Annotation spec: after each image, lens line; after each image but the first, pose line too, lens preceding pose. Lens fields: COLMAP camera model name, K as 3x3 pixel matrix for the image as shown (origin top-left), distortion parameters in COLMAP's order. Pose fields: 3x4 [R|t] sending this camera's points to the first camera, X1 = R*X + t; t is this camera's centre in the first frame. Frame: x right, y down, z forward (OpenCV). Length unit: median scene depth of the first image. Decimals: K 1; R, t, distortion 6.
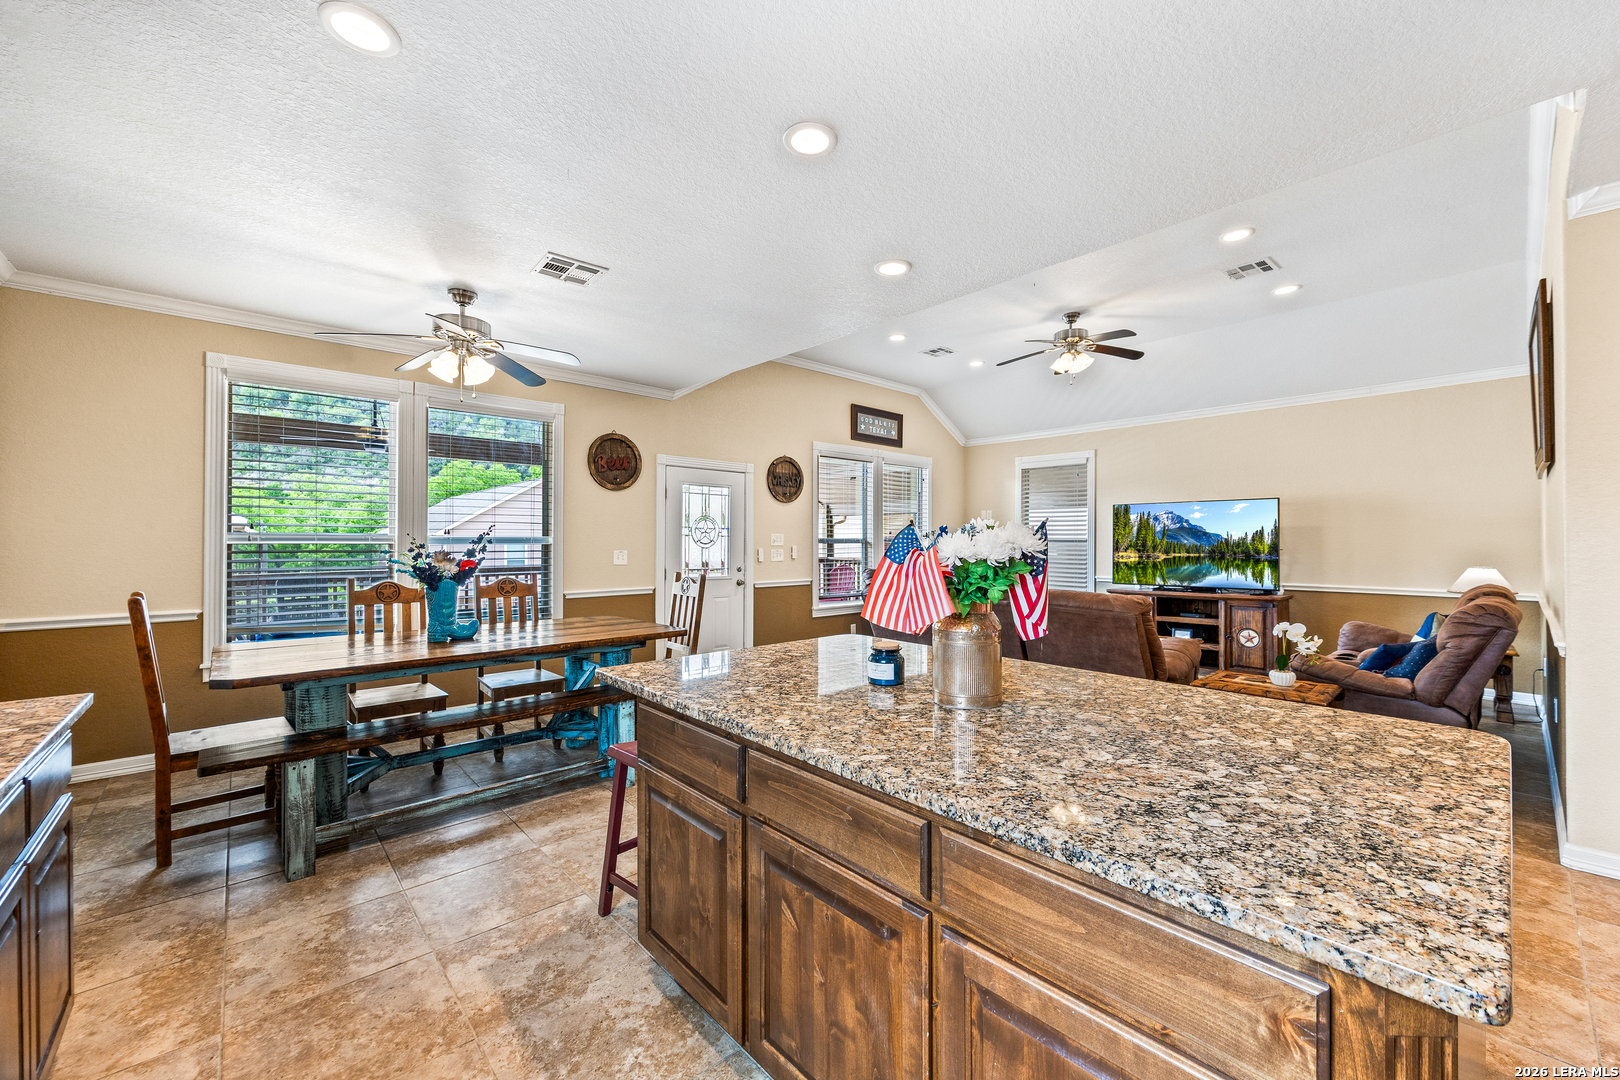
lens RADIAL K [[636.8, 0, 811.7], [0, 636.8, 567.5], [0, 0, 1]] dist [-0.000083, -0.000086]
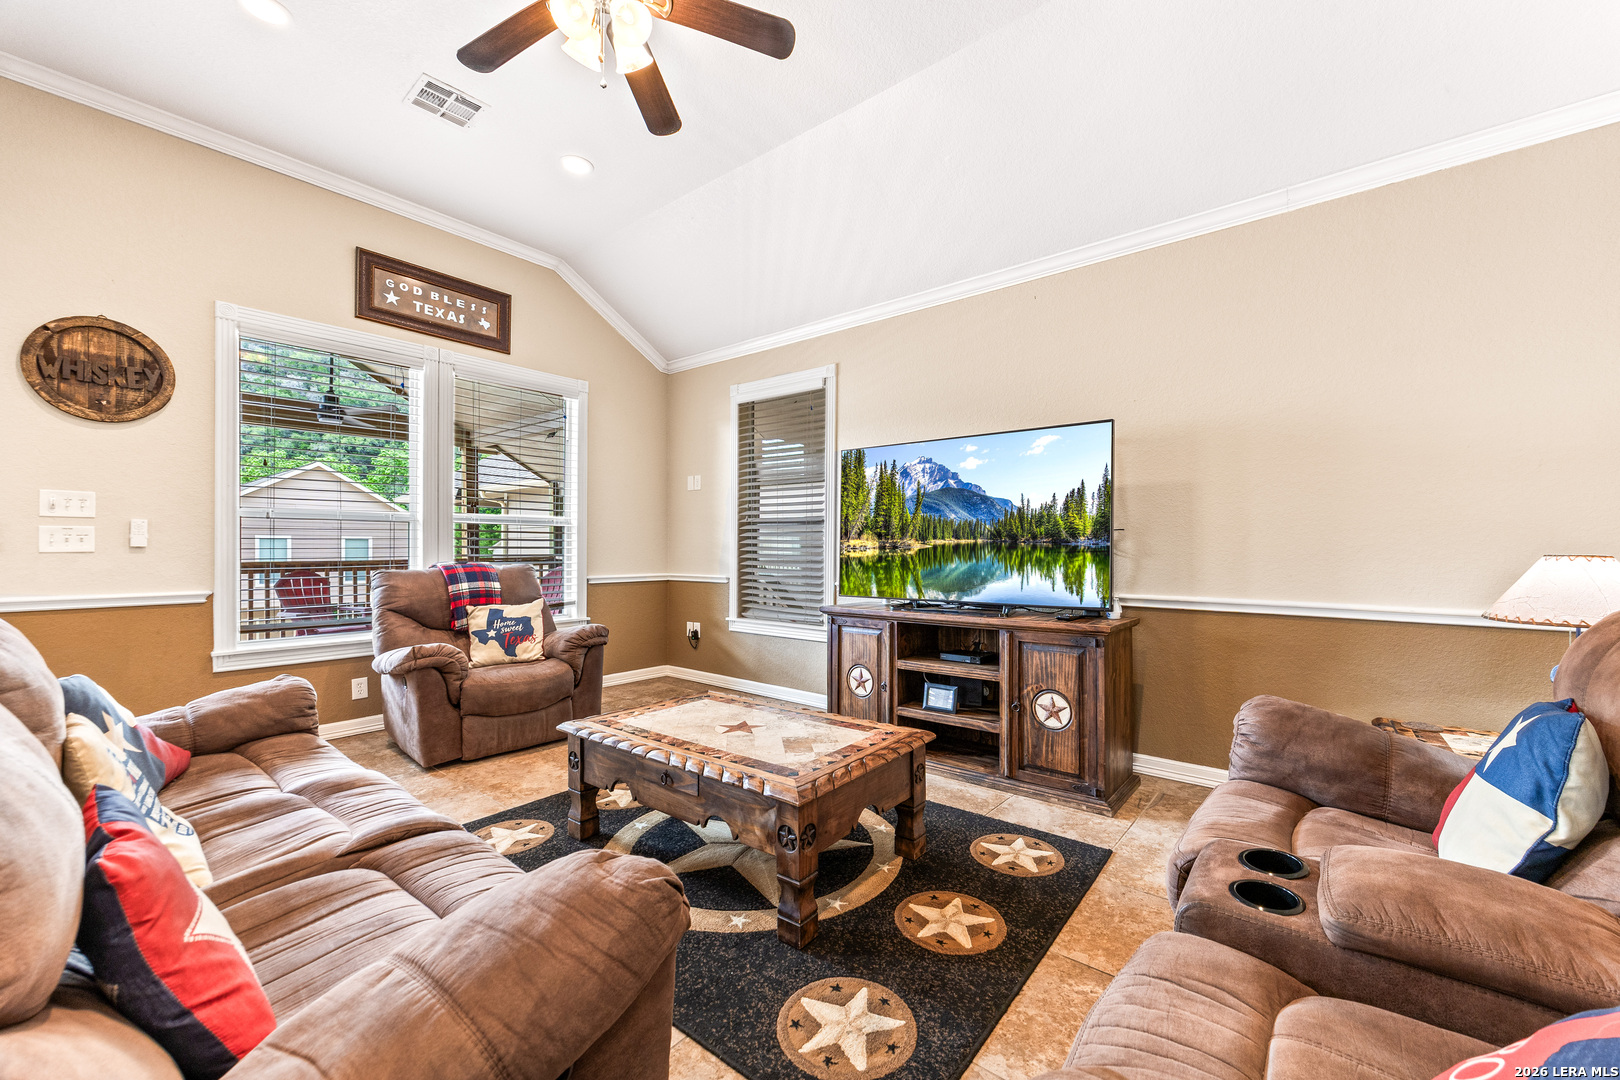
lens RADIAL K [[649.6, 0, 821.0], [0, 649.6, 593.7], [0, 0, 1]] dist [0.034159, 0.000077]
pose [[0.987132, -0.014745, 0.159227, 0.405417], [0.010288, 0.999533, 0.028776, 0.006421], [-0.159577, -0.026767, 0.986822, 0.504145]]
